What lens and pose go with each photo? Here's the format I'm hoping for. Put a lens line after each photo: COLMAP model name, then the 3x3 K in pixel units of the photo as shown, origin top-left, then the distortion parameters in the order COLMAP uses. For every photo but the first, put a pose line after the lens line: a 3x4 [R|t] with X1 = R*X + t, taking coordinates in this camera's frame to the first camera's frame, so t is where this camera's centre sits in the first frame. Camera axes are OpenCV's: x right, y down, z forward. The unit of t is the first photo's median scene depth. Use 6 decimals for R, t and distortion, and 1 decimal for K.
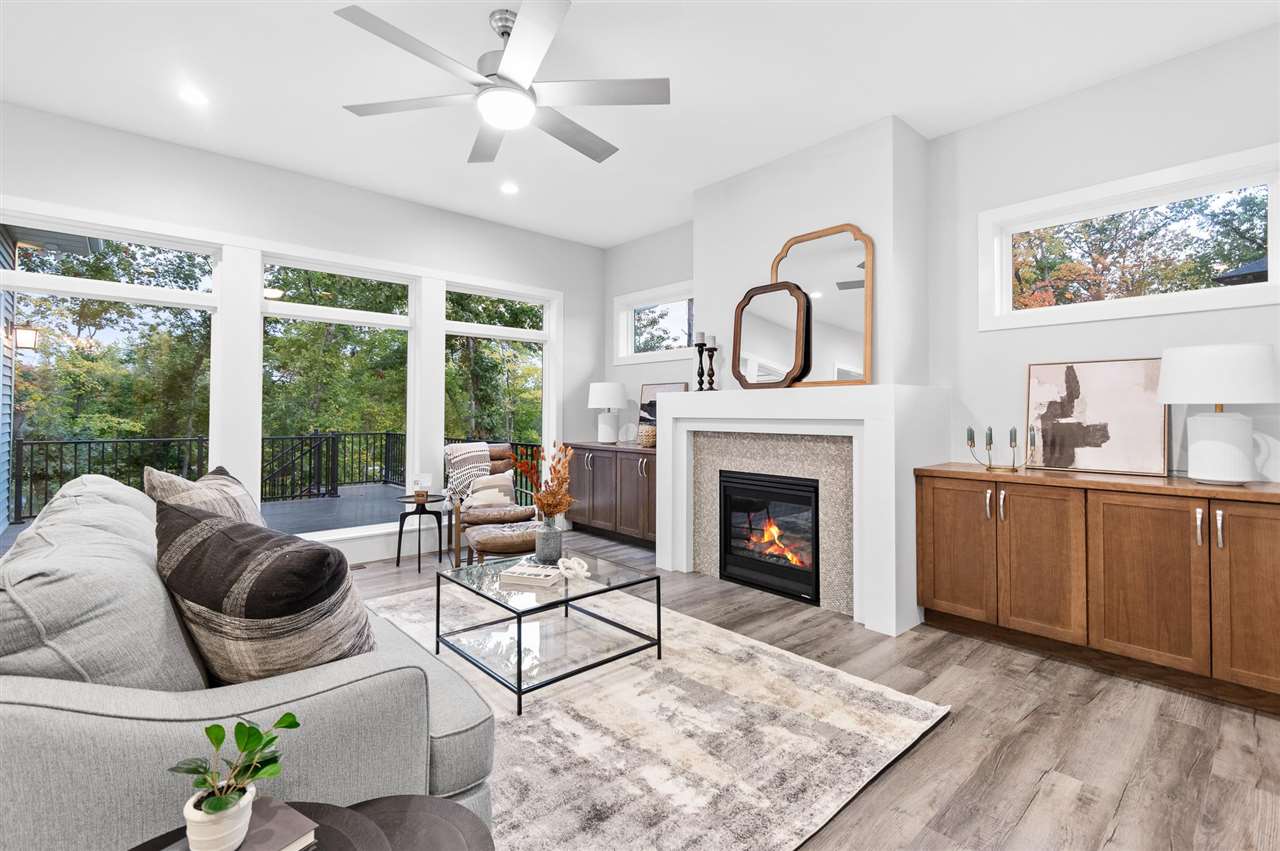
lens RADIAL K [[578.9, 0, 634.0], [0, 578.9, 403.9], [0, 0, 1]] dist [0.001461, -0.000439]
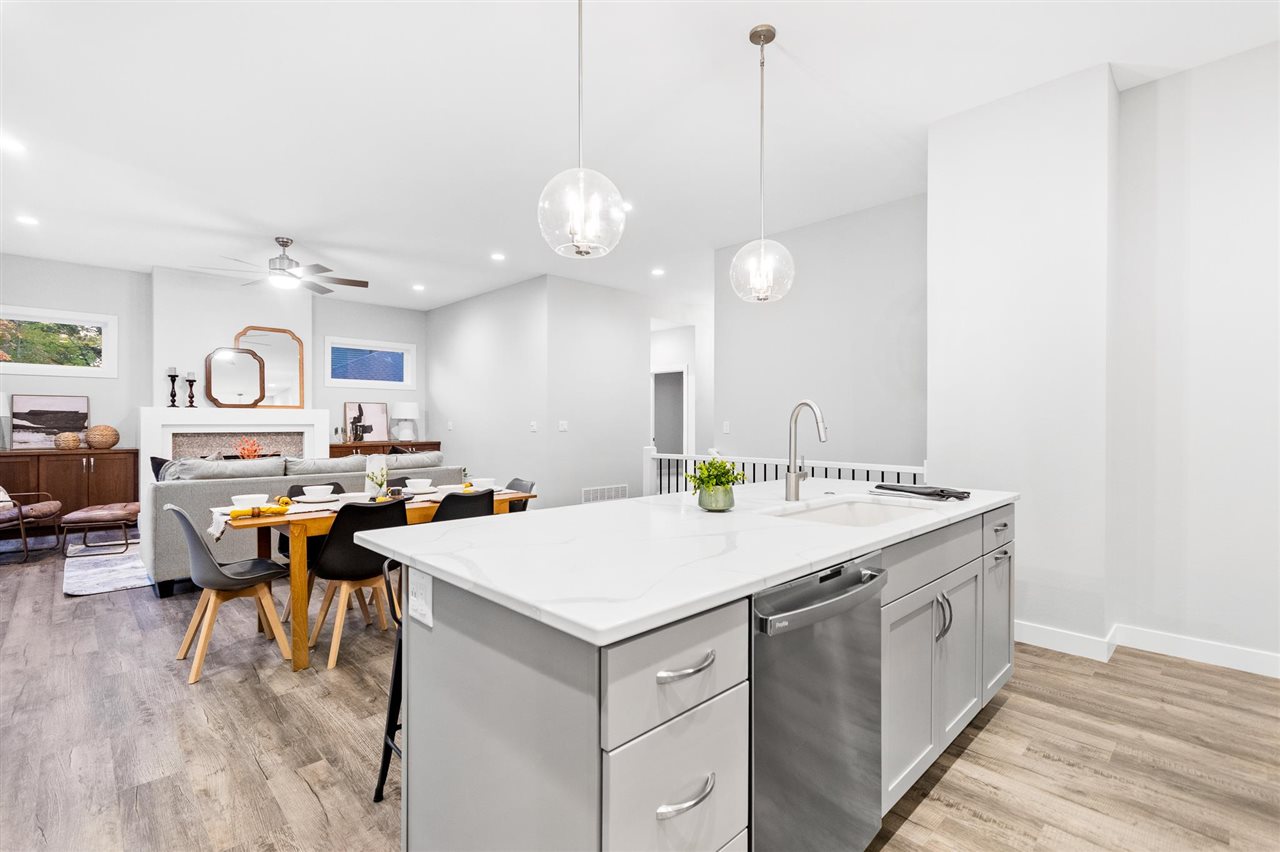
lens RADIAL K [[578.9, 0, 644.8], [0, 578.9, 426.8], [0, 0, 1]] dist [0.001461, -0.000439]
pose [[-0.058773, -0.011857, 0.998201, -1.691934], [-0.018436, 0.999772, 0.010790, -0.010398], [-0.998101, -0.017769, -0.058978, -0.152329]]
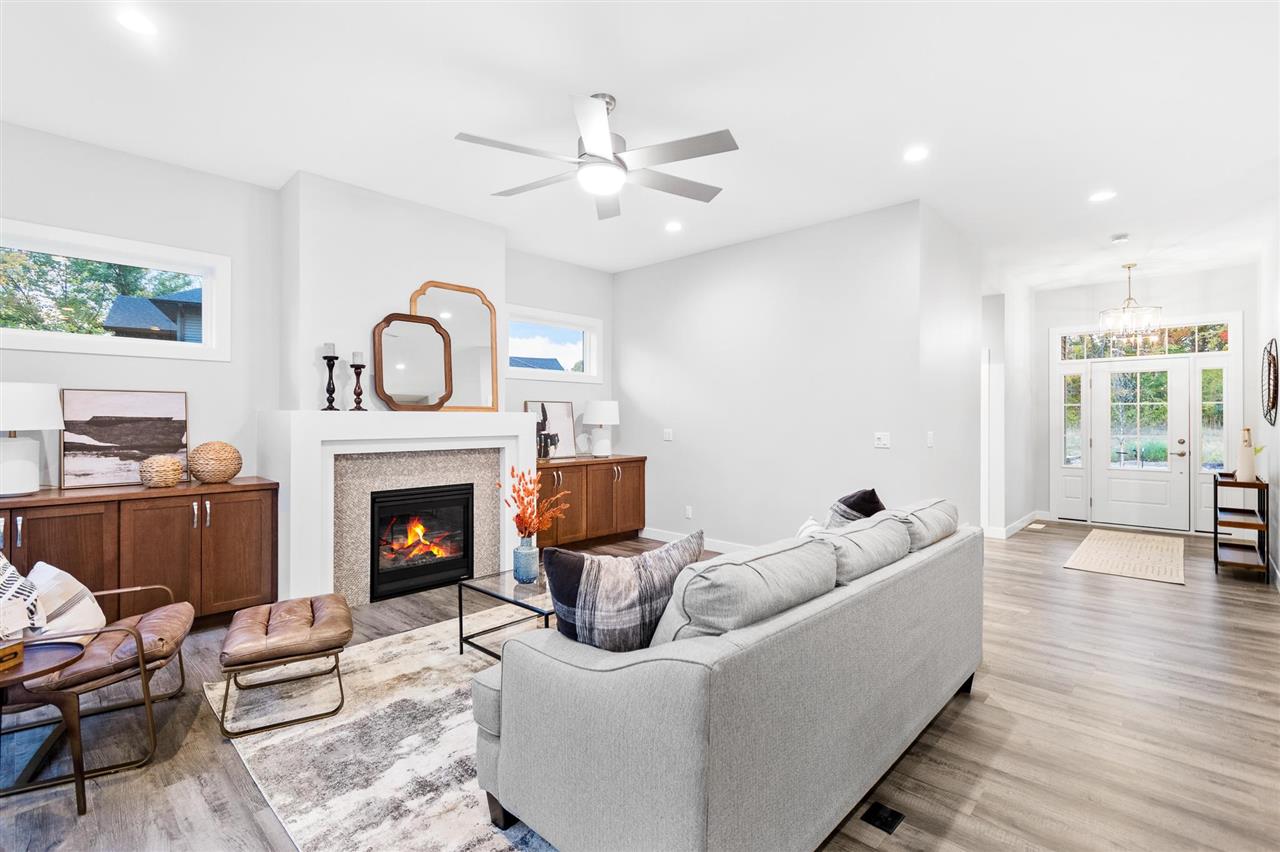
lens RADIAL K [[578.9, 0, 638.8], [0, 578.9, 421.6], [0, 0, 1]] dist [0.001461, -0.000439]
pose [[-0.097124, -0.008729, 0.995234, -0.950846], [-0.017755, 0.999818, 0.007037, -0.021214], [-0.995114, -0.016987, -0.097261, 0.715625]]
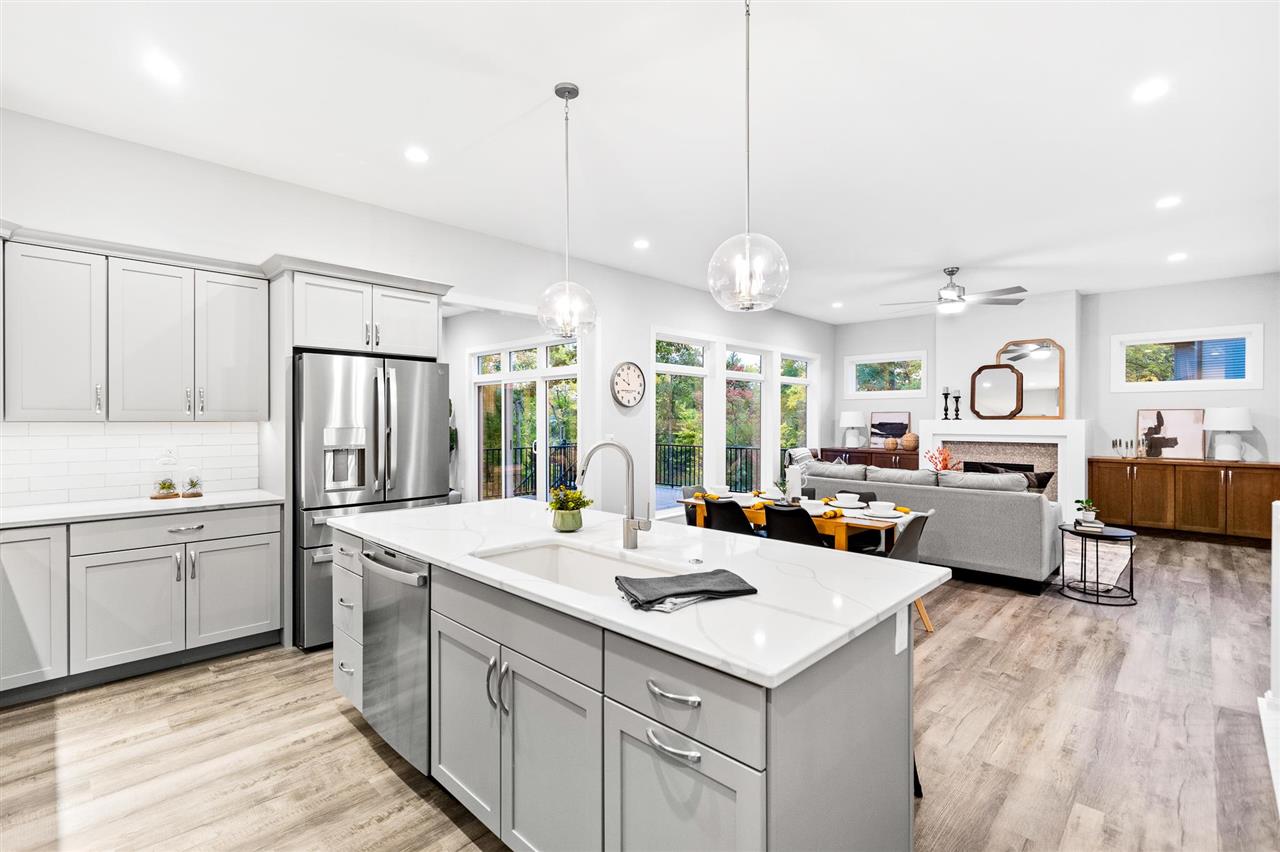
lens RADIAL K [[578.9, 0, 638.8], [0, 578.9, 421.6], [0, 0, 1]] dist [0.001461, -0.000439]
pose [[0.997206, -0.003860, 0.074600, -1.153843], [0.002440, 0.999814, 0.019120, -0.060375], [-0.074660, -0.018885, 0.997030, -0.879096]]
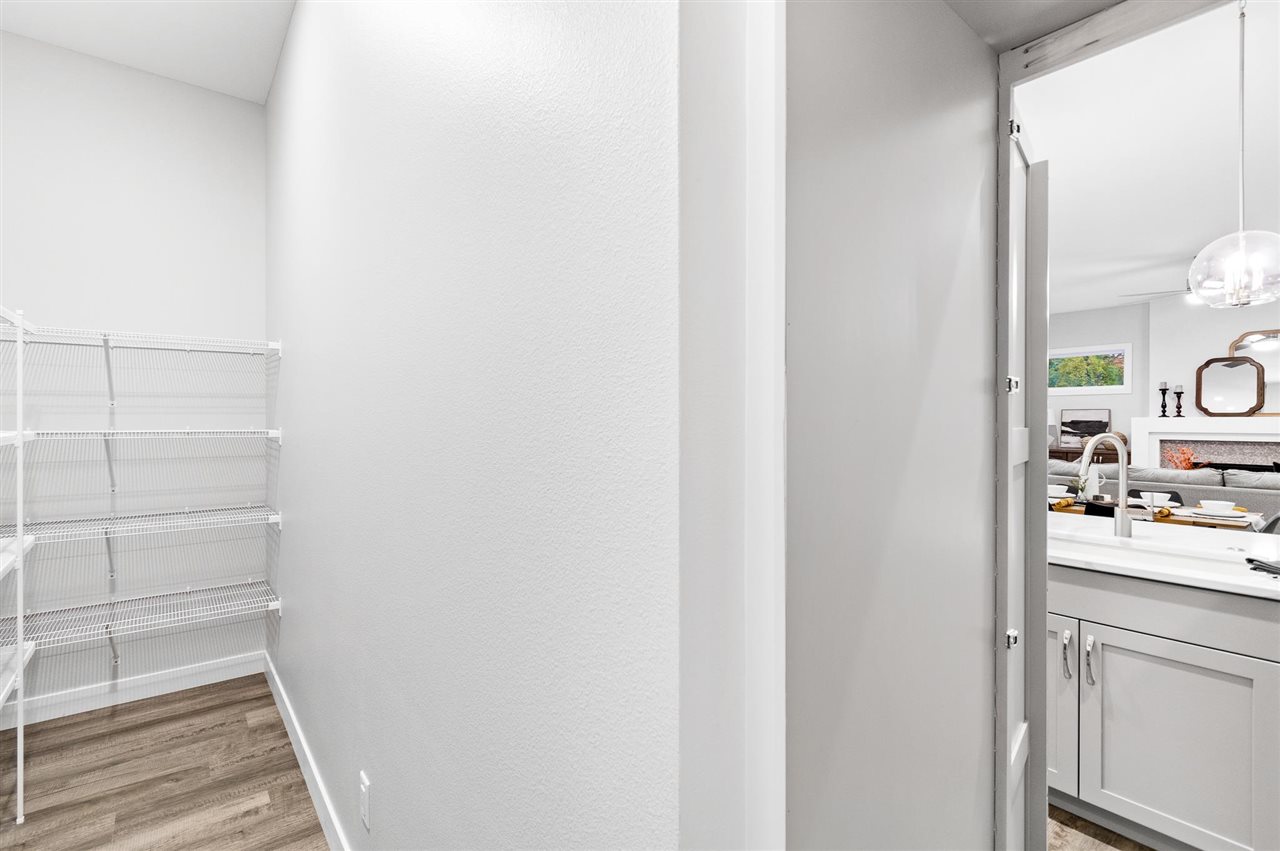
lens RADIAL K [[578.9, 0, 637.8], [0, 578.9, 421.8], [0, 0, 1]] dist [0.001461, -0.000439]
pose [[0.998459, -0.005602, -0.055204, -1.566953], [0.006691, 0.999786, 0.019553, -0.058824], [0.055082, -0.019892, 0.998284, -0.931724]]
